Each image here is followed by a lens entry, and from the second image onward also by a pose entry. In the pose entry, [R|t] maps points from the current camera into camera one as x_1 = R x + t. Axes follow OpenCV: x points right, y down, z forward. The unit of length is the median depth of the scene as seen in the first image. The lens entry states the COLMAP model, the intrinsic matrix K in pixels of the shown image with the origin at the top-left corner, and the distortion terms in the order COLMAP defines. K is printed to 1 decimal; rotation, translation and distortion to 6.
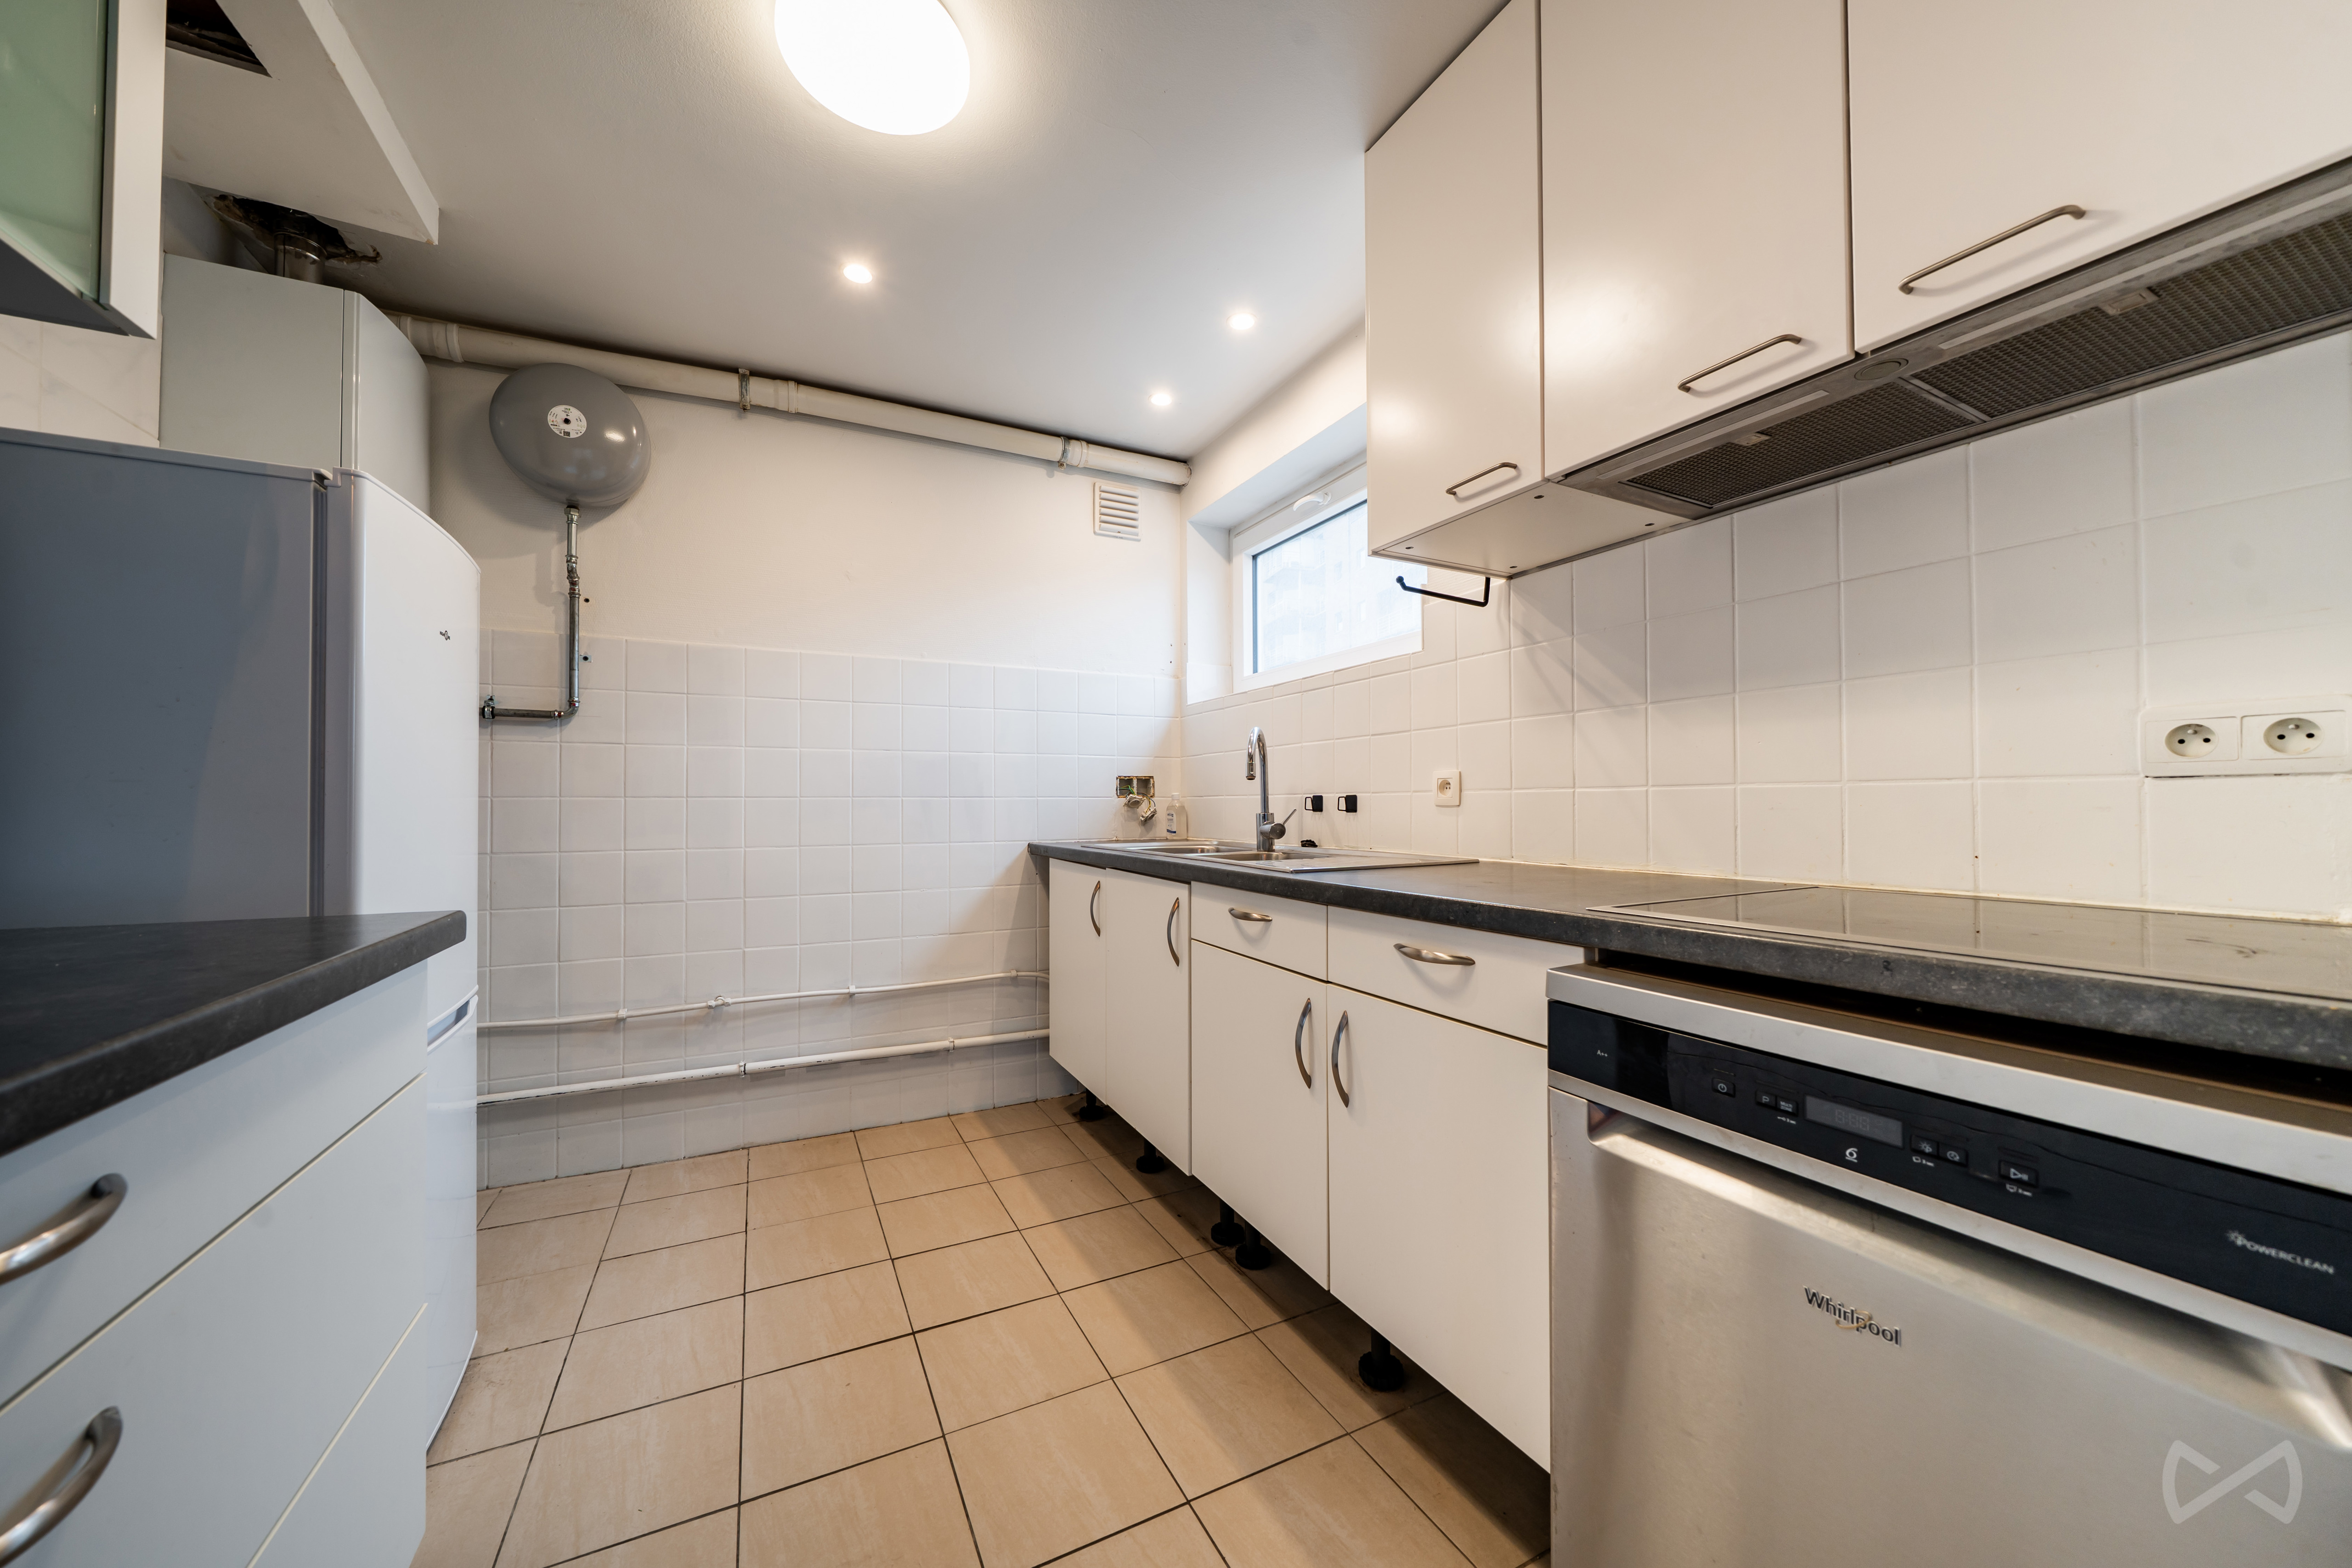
lens RADIAL K [[816.6, 0, 1170.0], [0, 816.6, 795.3], [0, 0, 1]] dist [-0.007144, -0.000182]
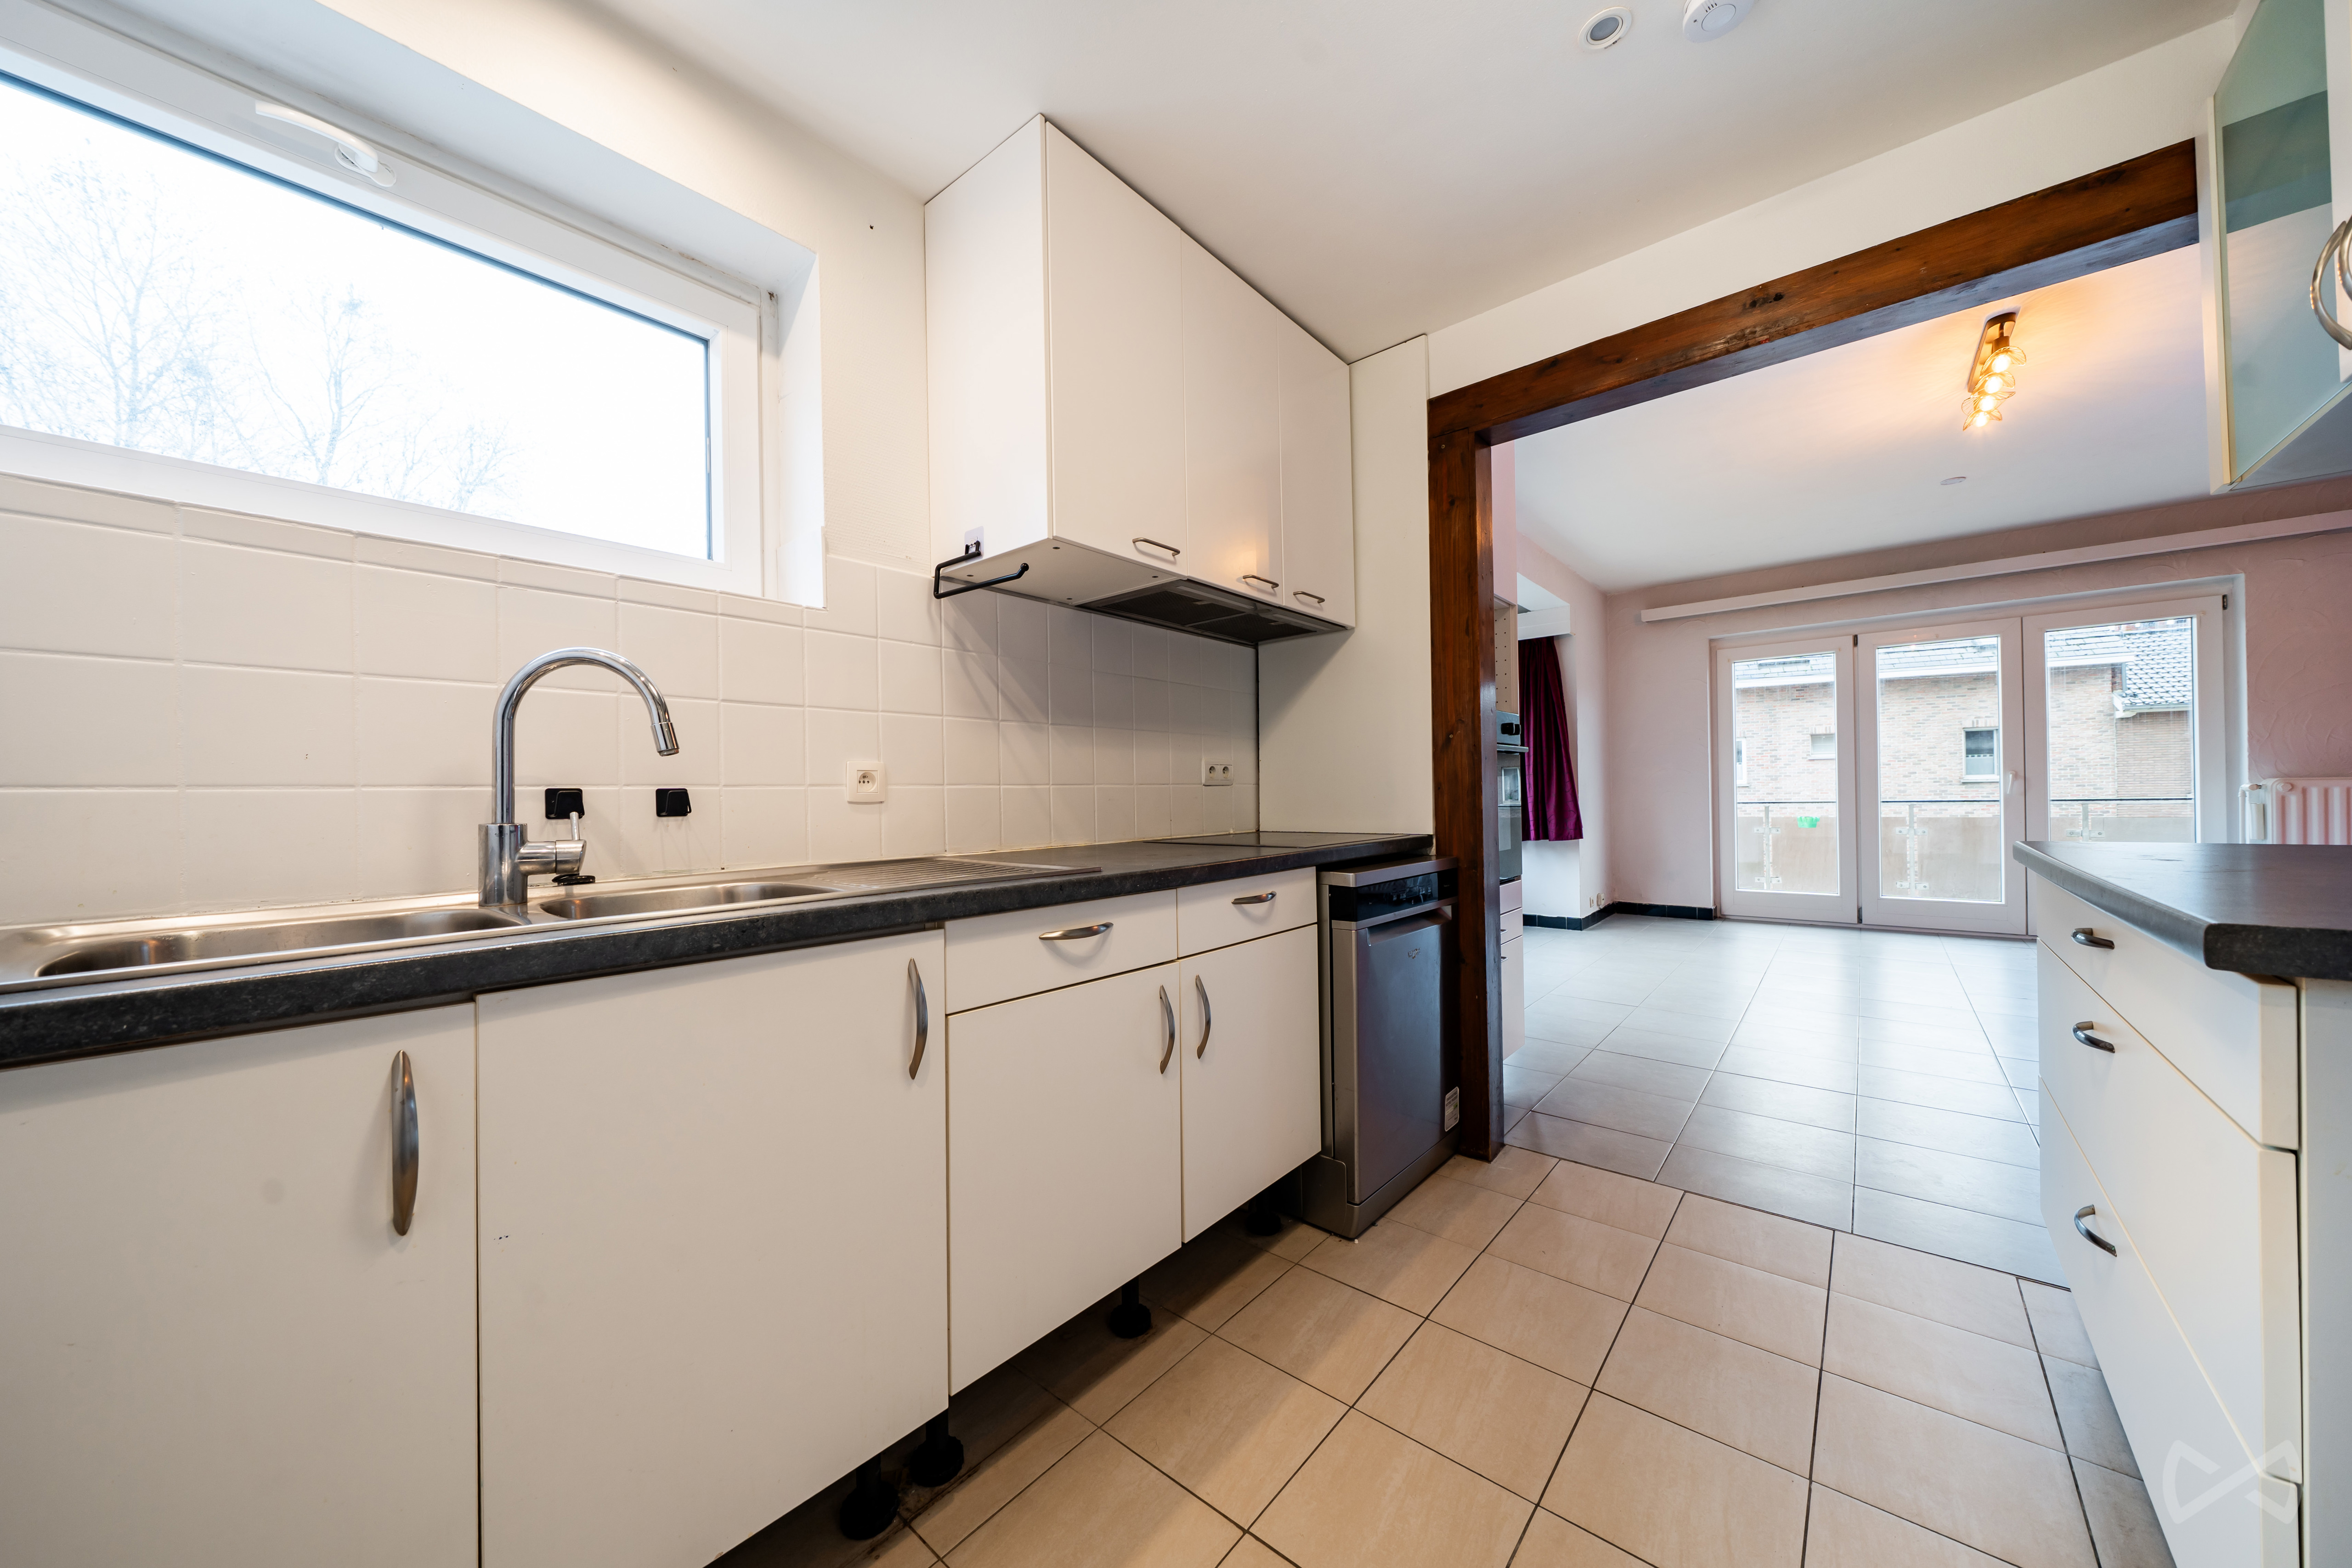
lens RADIAL K [[816.6, 0, 1170.0], [0, 816.6, 795.3], [0, 0, 1]] dist [-0.007144, -0.000182]
pose [[-0.379971, 0.010525, 0.924939, -0.699736], [0.007966, 0.999935, -0.008106, 0.018424], [-0.924964, 0.004288, -0.380030, 1.239119]]
